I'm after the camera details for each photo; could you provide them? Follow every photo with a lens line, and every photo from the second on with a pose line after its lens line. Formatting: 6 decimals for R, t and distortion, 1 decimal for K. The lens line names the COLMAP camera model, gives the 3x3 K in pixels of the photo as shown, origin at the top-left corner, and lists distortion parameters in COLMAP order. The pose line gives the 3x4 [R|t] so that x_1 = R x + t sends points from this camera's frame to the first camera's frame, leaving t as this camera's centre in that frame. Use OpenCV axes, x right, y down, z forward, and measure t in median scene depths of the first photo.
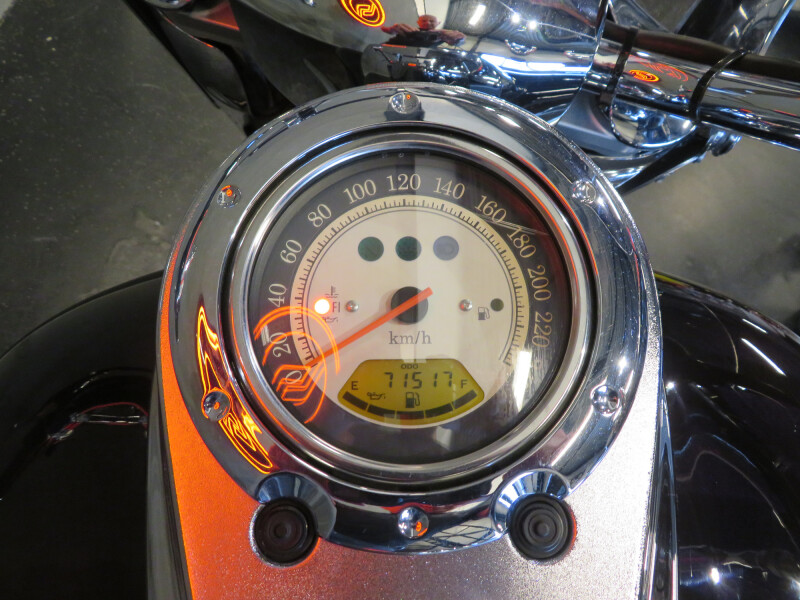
lens RADIAL K [[603.8, 0, 400.0], [0, 603.8, 300.0], [0, 0, 1]] dist [-0.007659, -0.002251]
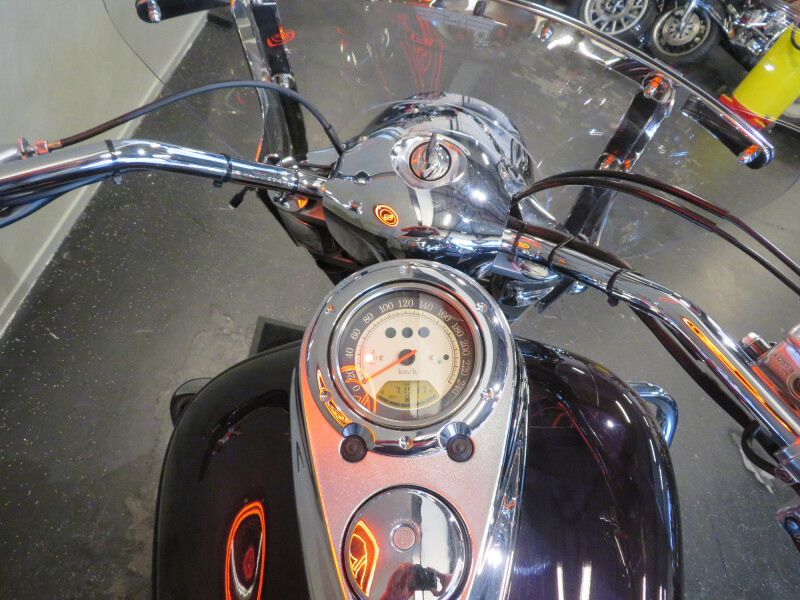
lens RADIAL K [[603.8, 0, 400.0], [0, 603.8, 300.0], [0, 0, 1]] dist [-0.007659, -0.002251]
pose [[0.998465, -0.006288, -0.055028, 0.111751], [-0.002164, 0.988346, -0.152207, 0.137717], [0.055343, 0.152093, 0.986816, -1.244031]]
